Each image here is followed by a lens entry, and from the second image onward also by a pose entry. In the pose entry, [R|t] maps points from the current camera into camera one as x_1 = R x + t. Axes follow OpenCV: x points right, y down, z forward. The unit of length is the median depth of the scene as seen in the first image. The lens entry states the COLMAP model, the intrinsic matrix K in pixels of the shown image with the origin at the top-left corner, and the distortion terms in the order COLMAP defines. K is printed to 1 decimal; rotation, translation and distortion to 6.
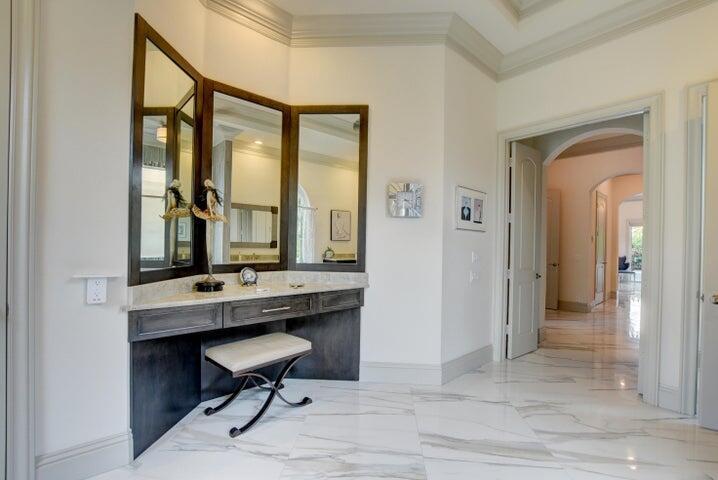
lens RADIAL K [[322.8, 0, 356.3], [0, 322.8, 241.2], [0, 0, 1]] dist [-0.015158, -0.000736]
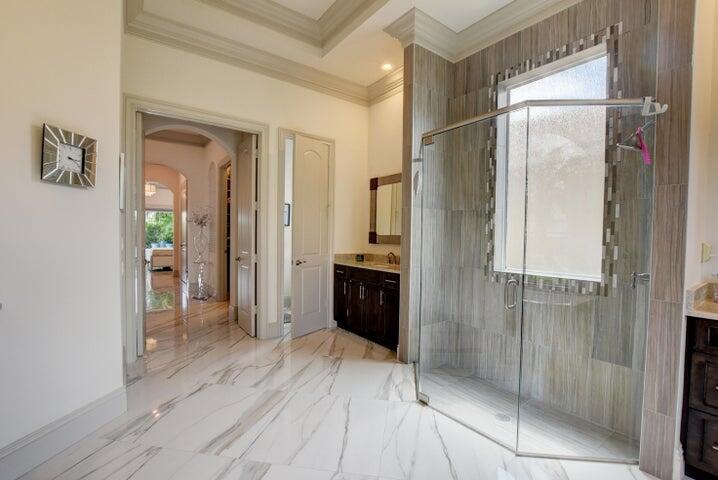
lens RADIAL K [[322.8, 0, 355.2], [0, 322.8, 243.6], [0, 0, 1]] dist [-0.015158, -0.000736]
pose [[0.092696, -0.026816, 0.995333, -0.511986], [-0.009141, 0.999572, 0.027781, 0.034143], [-0.995652, -0.011674, 0.092412, 0.483499]]
